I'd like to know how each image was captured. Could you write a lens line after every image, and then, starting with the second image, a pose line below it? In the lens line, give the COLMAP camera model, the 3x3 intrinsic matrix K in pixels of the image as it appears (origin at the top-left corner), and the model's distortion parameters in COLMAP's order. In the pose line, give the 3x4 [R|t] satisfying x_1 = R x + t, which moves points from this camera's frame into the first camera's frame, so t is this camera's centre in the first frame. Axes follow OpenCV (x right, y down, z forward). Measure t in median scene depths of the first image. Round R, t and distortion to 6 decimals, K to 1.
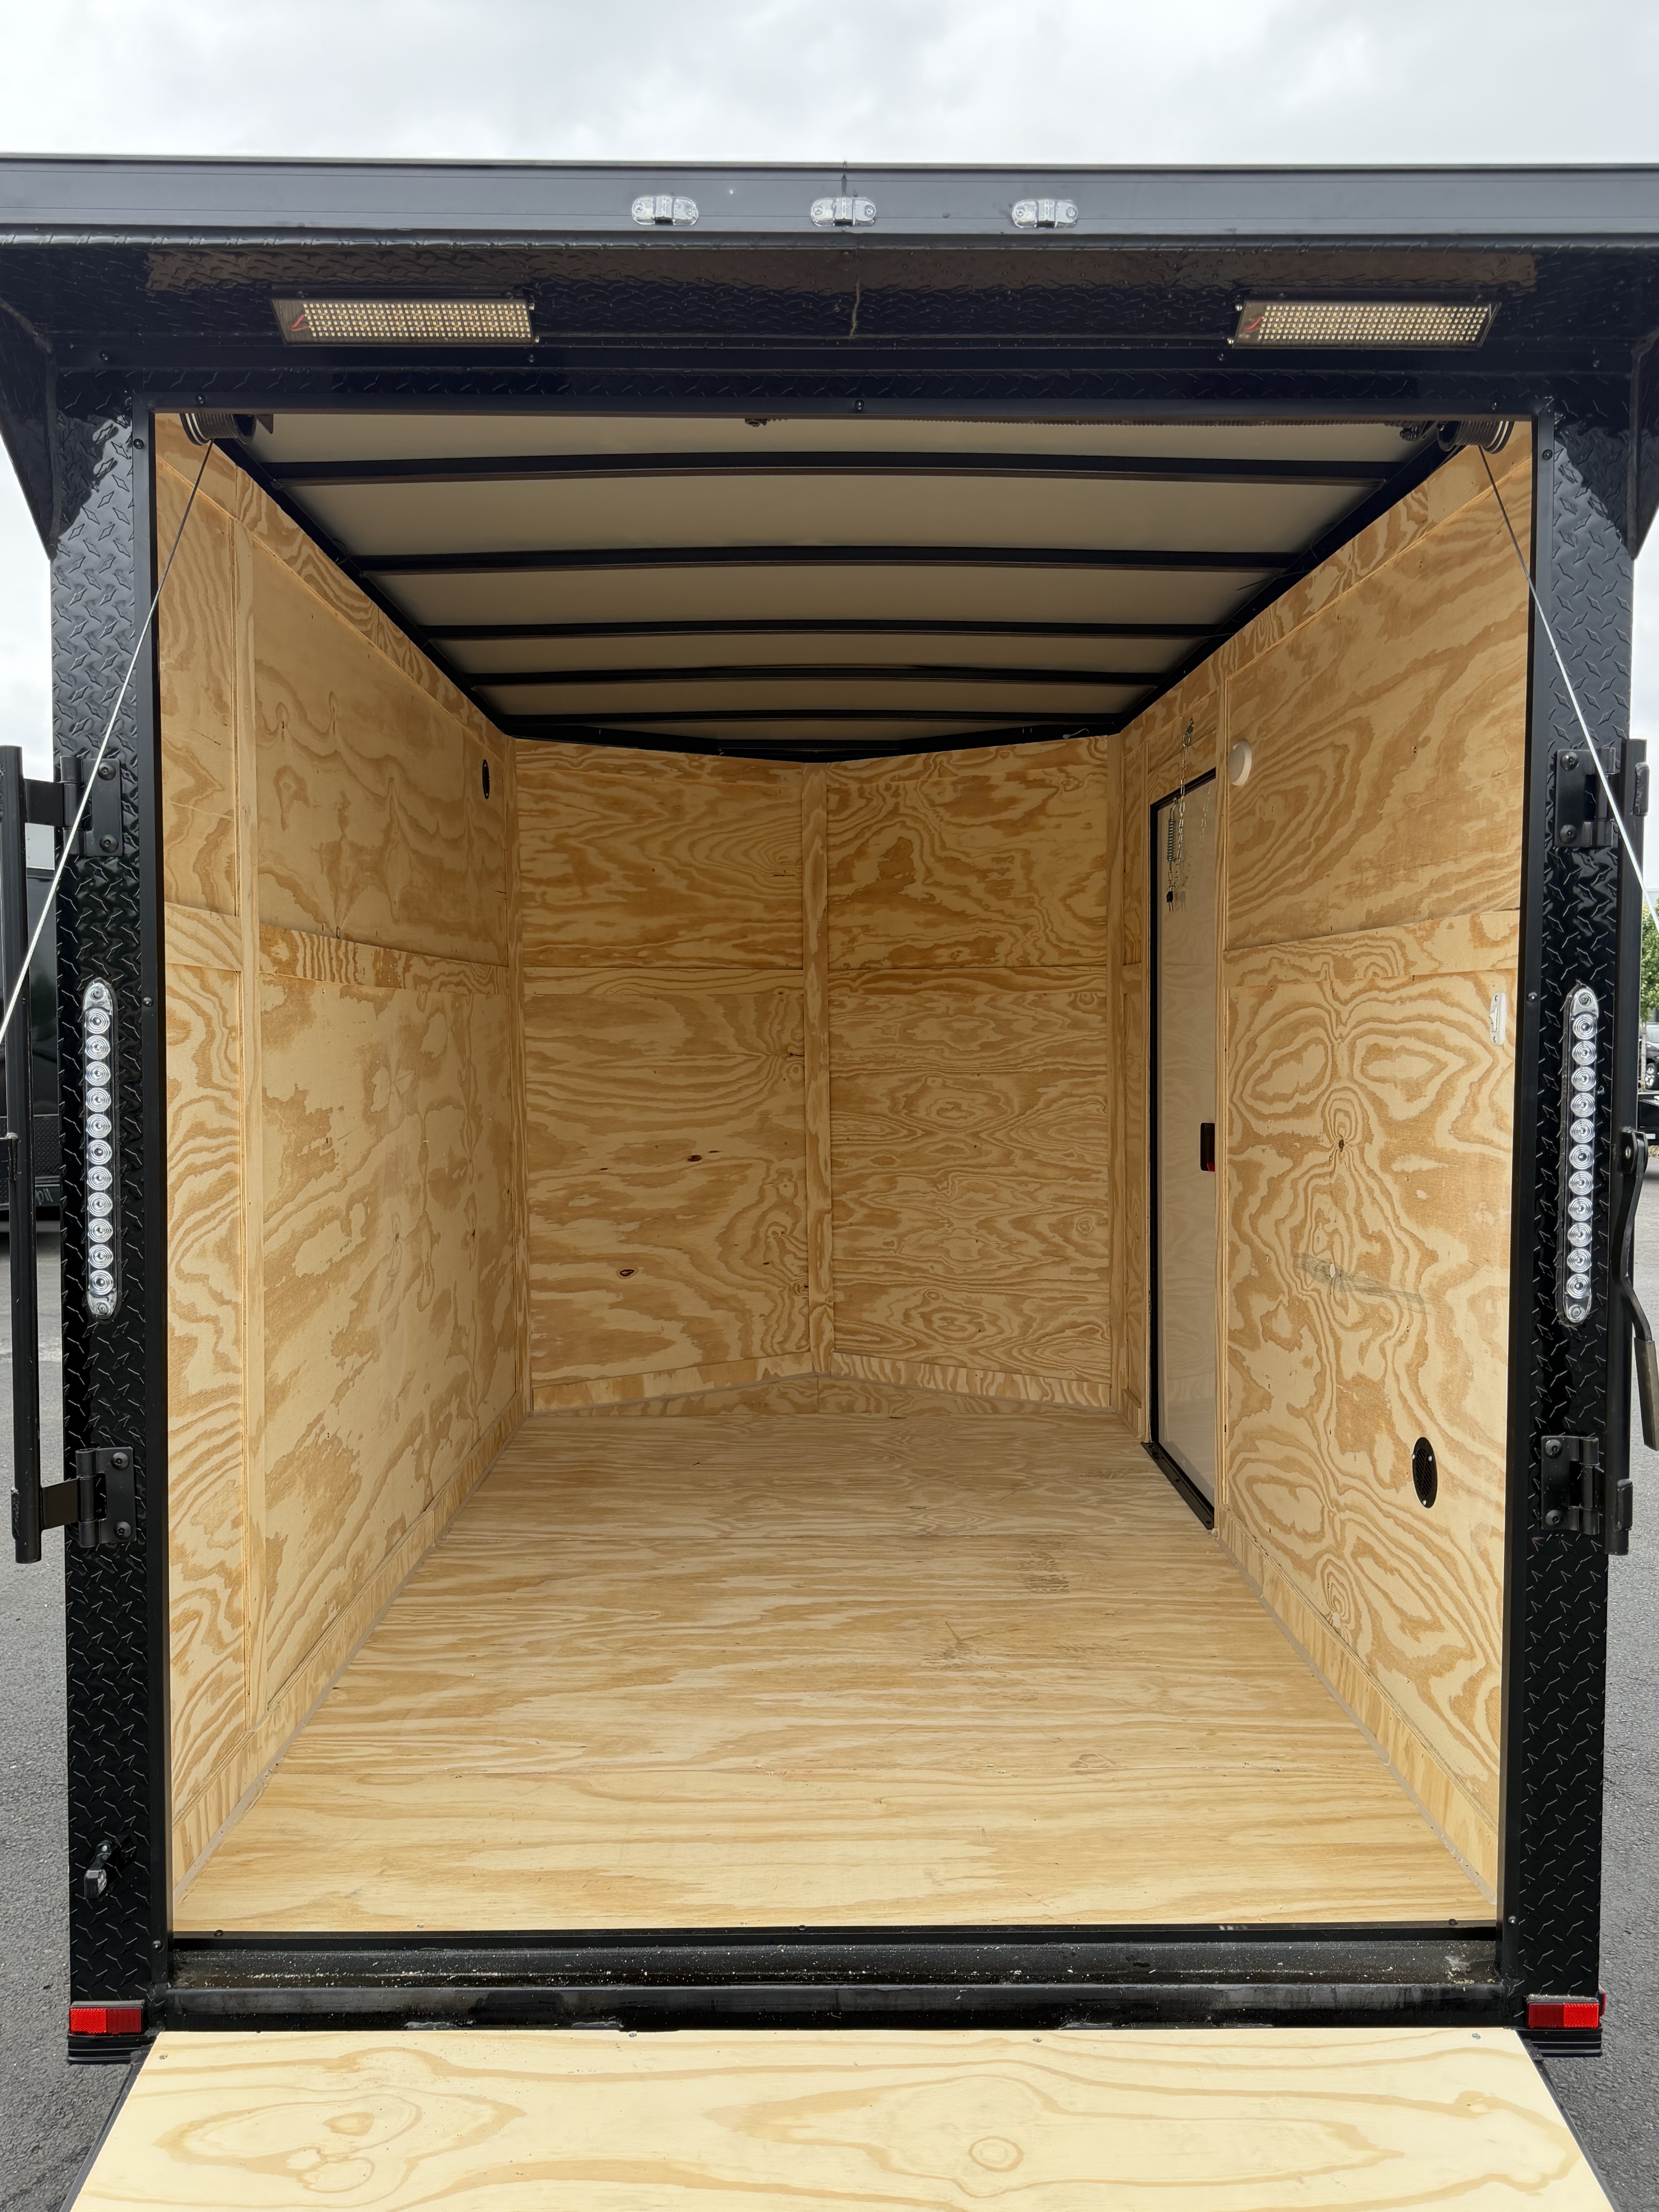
lens RADIAL K [[1786.9, 0, 829.5], [0, 1786.9, 1106.0], [0, 0, 1]] dist [0.015059, -0.007314]
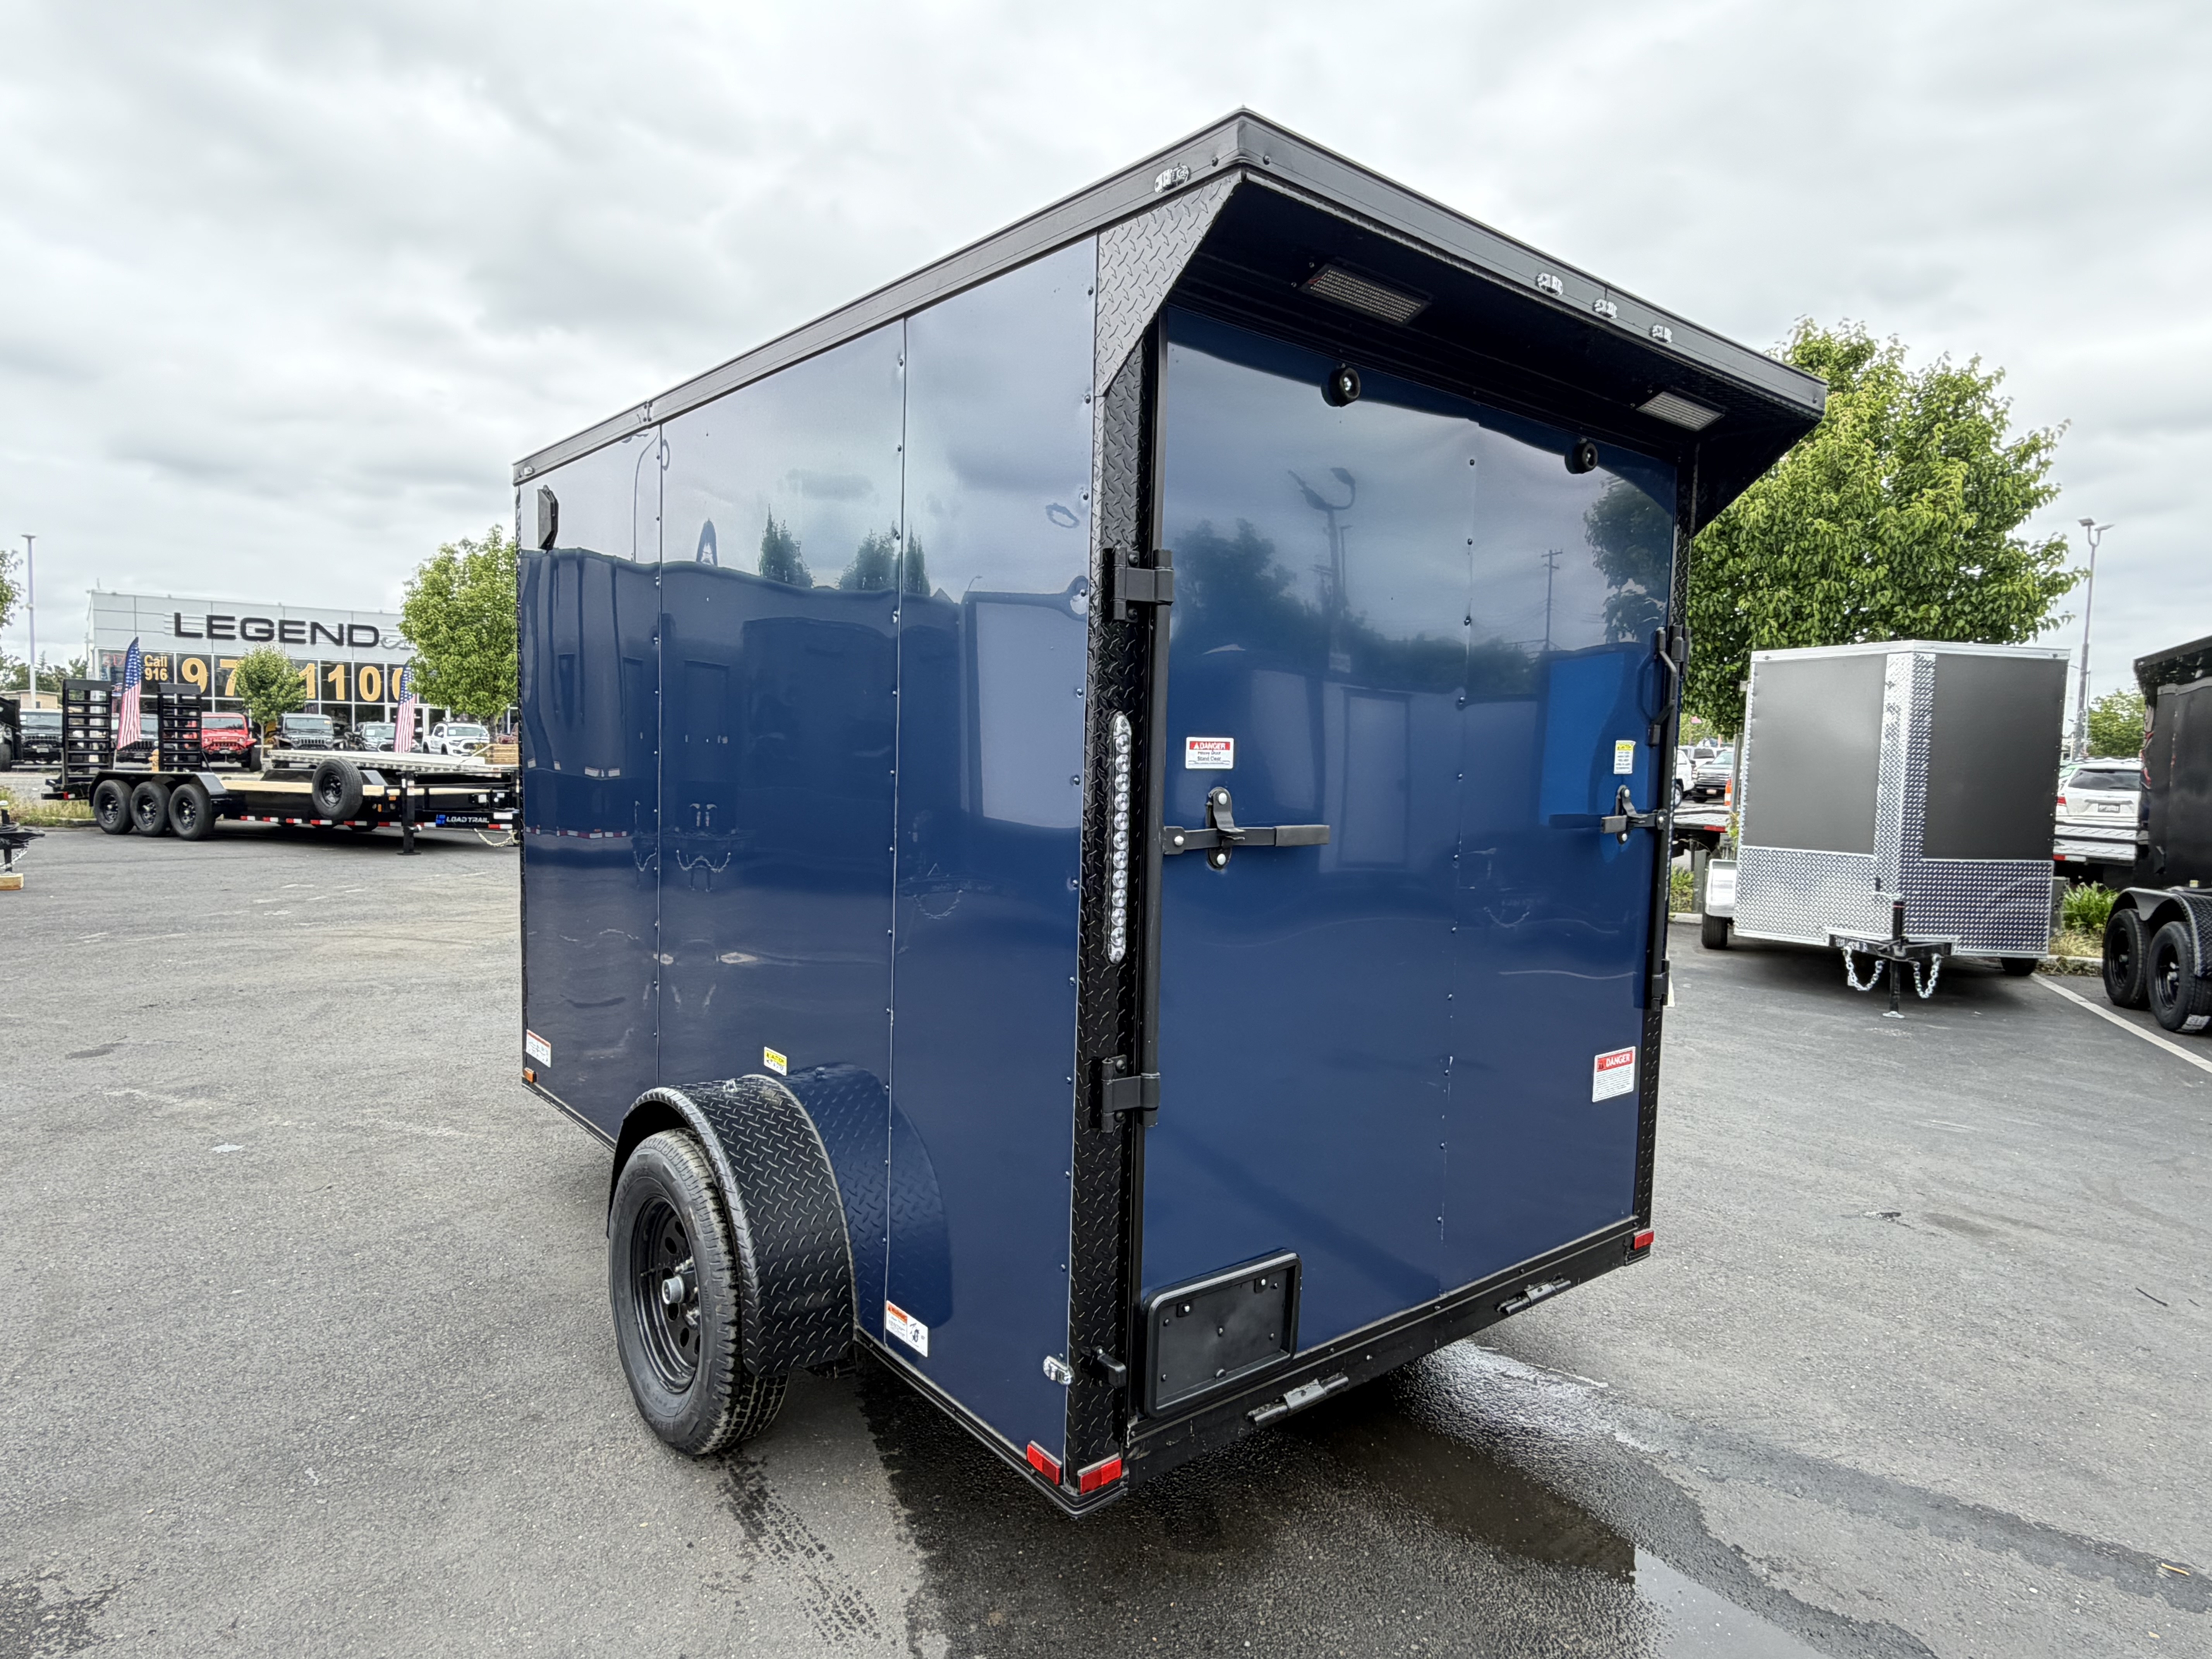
lens RADIAL K [[1282.3, 0, 1095.0], [0, 1282.3, 825.0], [0, 0, 1]] dist [0.001273, -0.000766]
pose [[0.784595, -0.018875, 0.619721, -1.013334], [0.004169, 0.999675, 0.025169, -0.010193], [-0.619994, -0.017164, 0.784418, 0.246740]]
